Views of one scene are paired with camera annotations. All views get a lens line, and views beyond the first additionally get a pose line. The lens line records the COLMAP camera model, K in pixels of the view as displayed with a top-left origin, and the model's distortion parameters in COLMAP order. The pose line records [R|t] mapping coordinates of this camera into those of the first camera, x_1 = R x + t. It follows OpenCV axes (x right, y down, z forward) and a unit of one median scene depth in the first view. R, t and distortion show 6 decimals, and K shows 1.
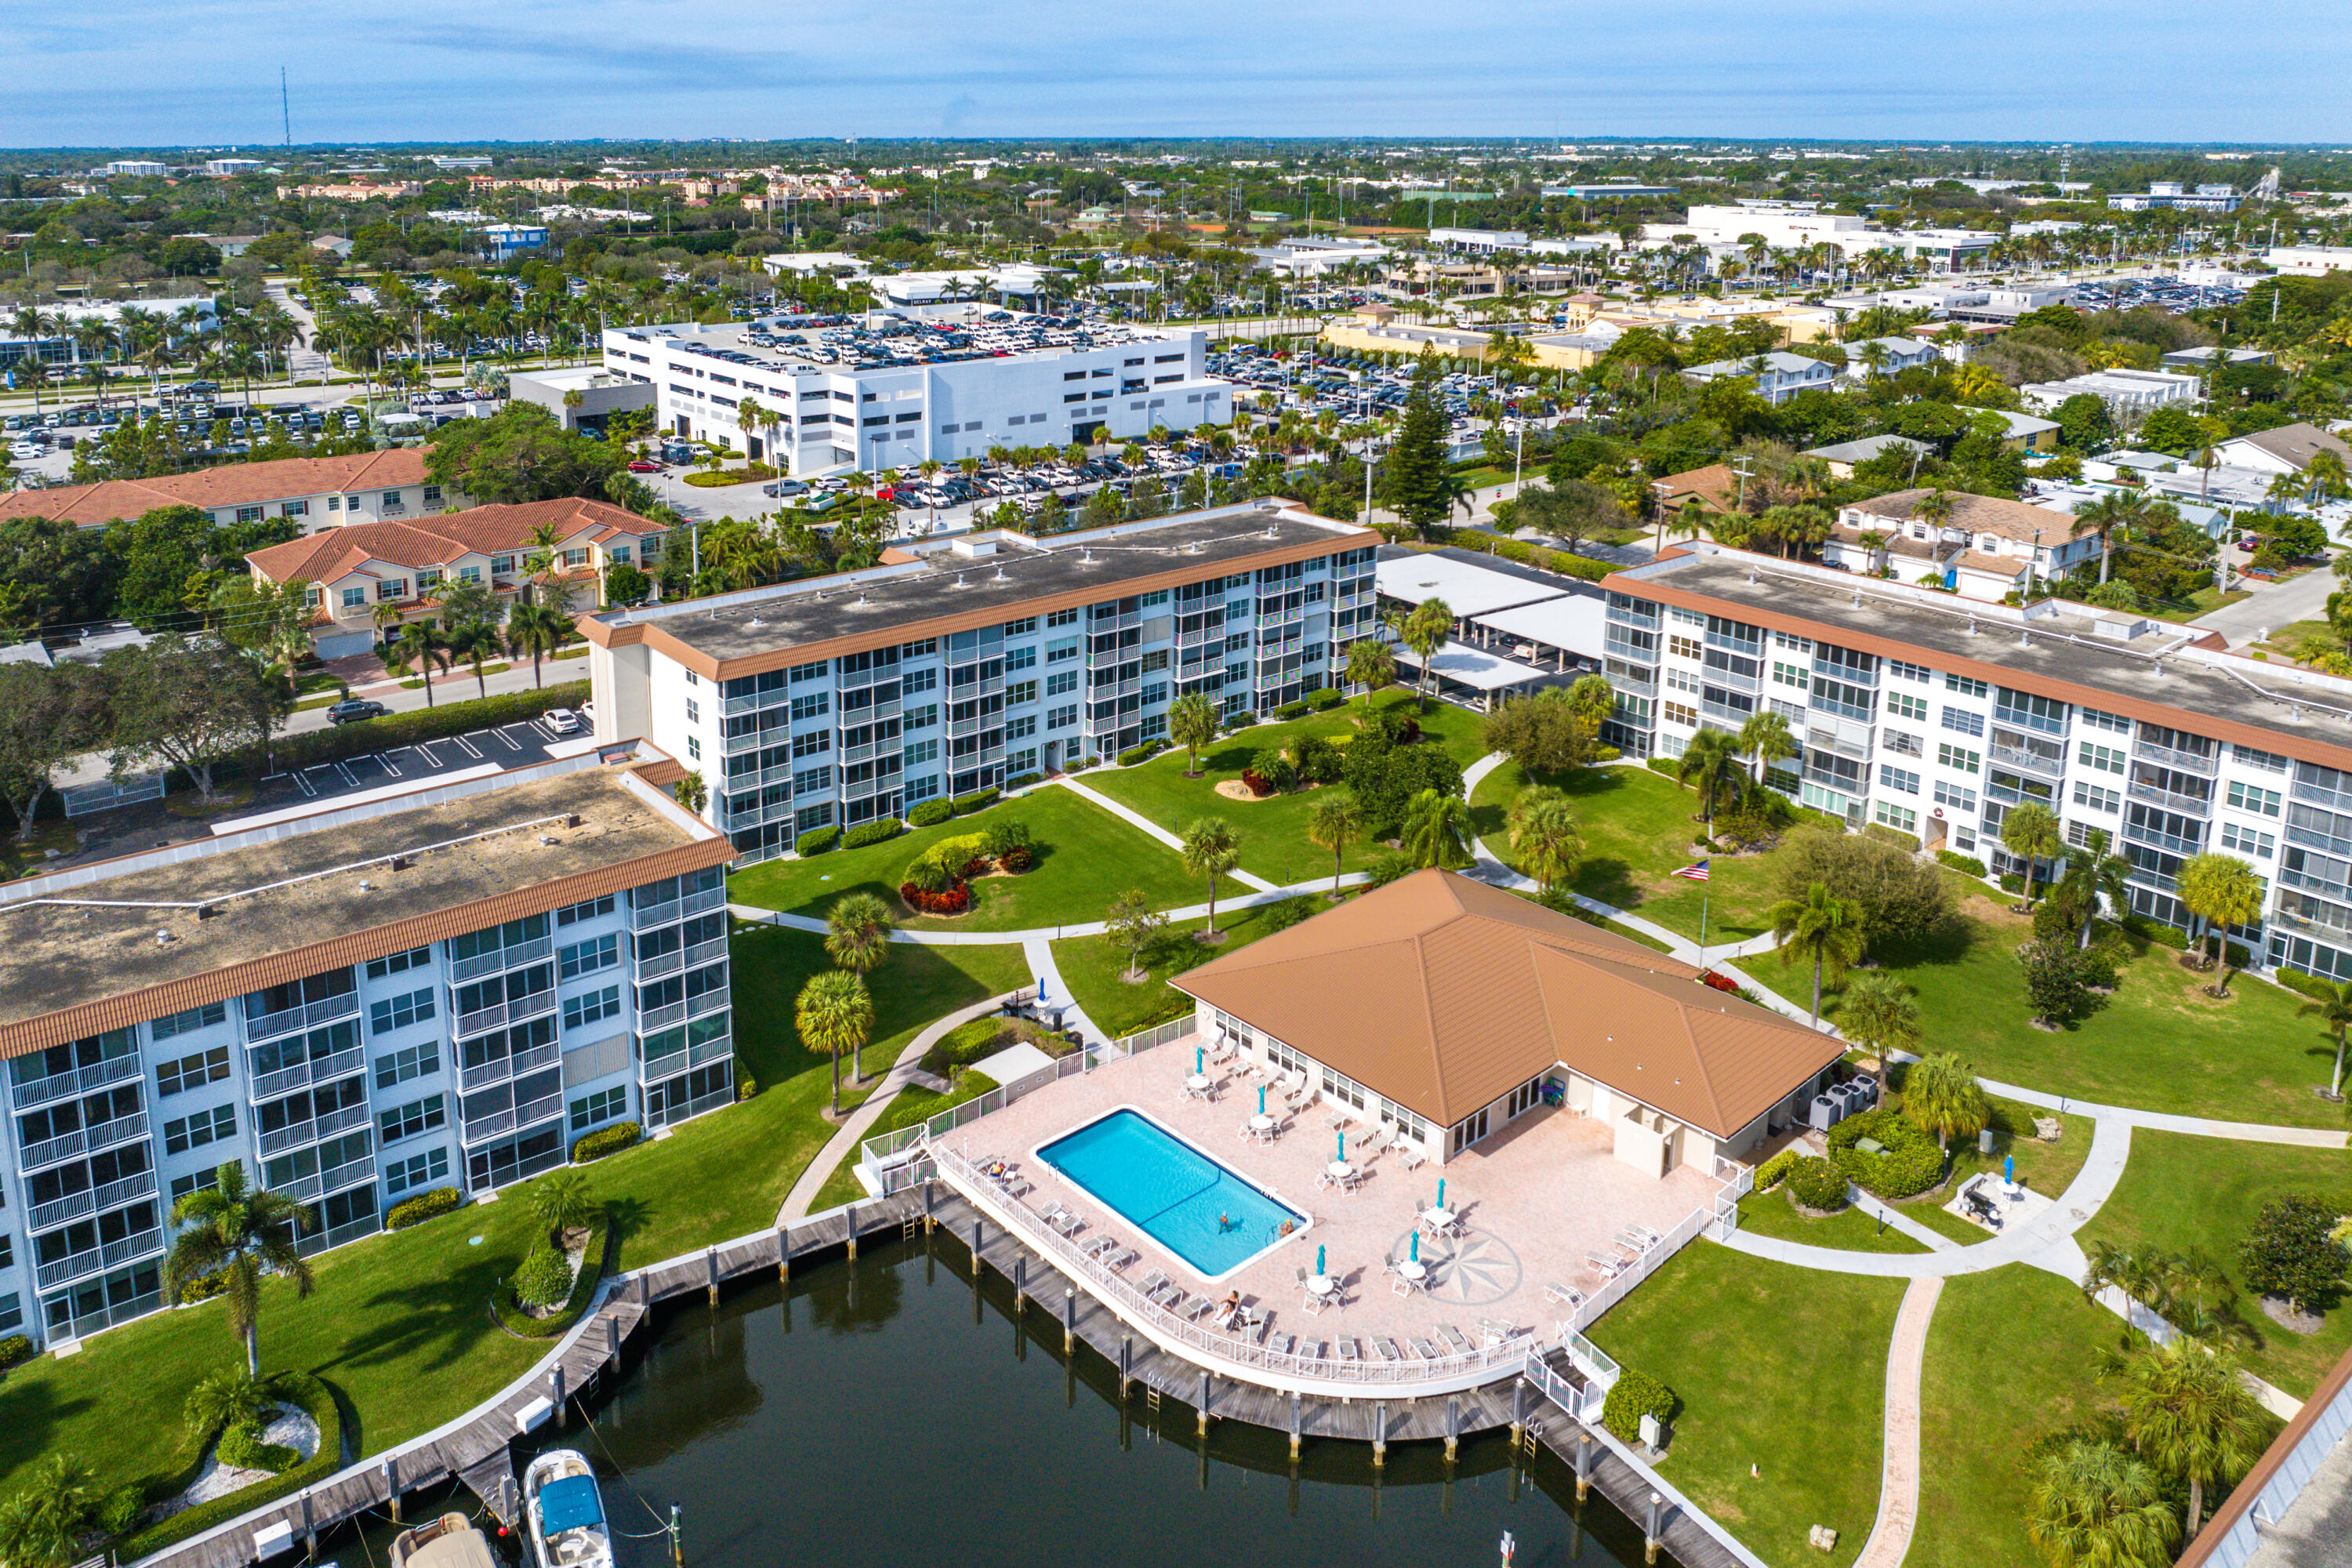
lens RADIAL K [[1697.0, 0, 1174.5], [0, 1697.0, 531.6], [0, 0, 1]] dist [-0.025385, -0.005332]
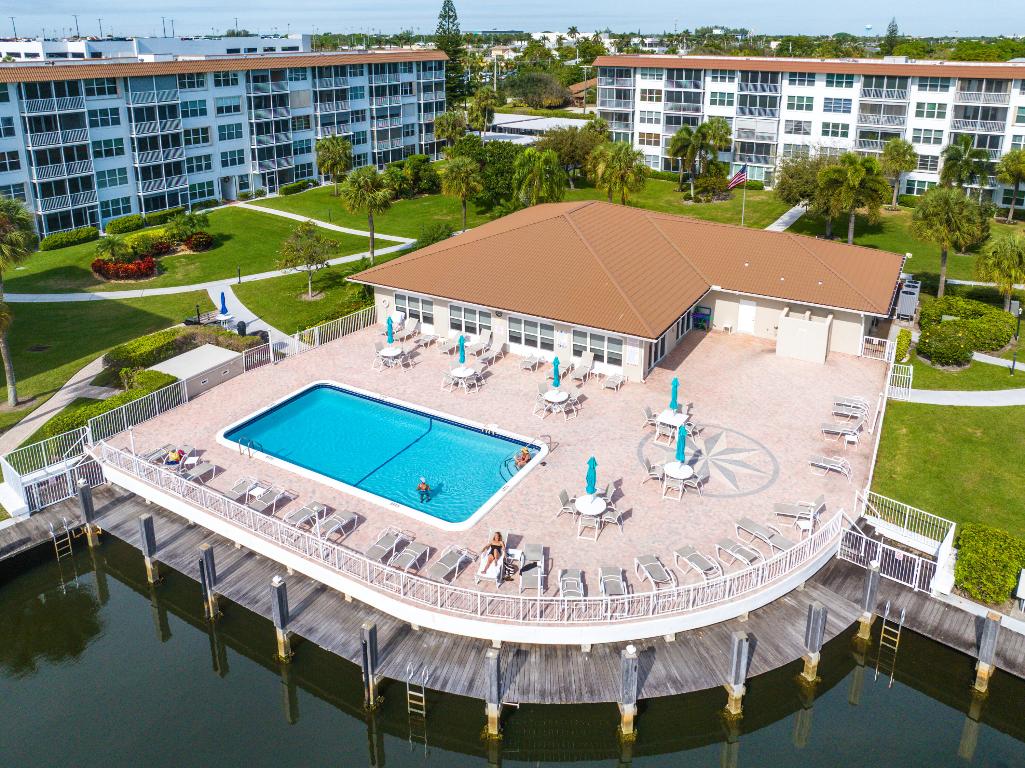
lens RADIAL K [[735.6, 0, 547.9], [0, 735.6, 249.8], [0, 0, 1]] dist [-0.022403, -0.003593]
pose [[0.943452, -0.082384, 0.321109, -0.022094], [0.067394, 0.996066, 0.057542, 0.158252], [-0.324586, -0.032647, 0.945293, 0.354896]]
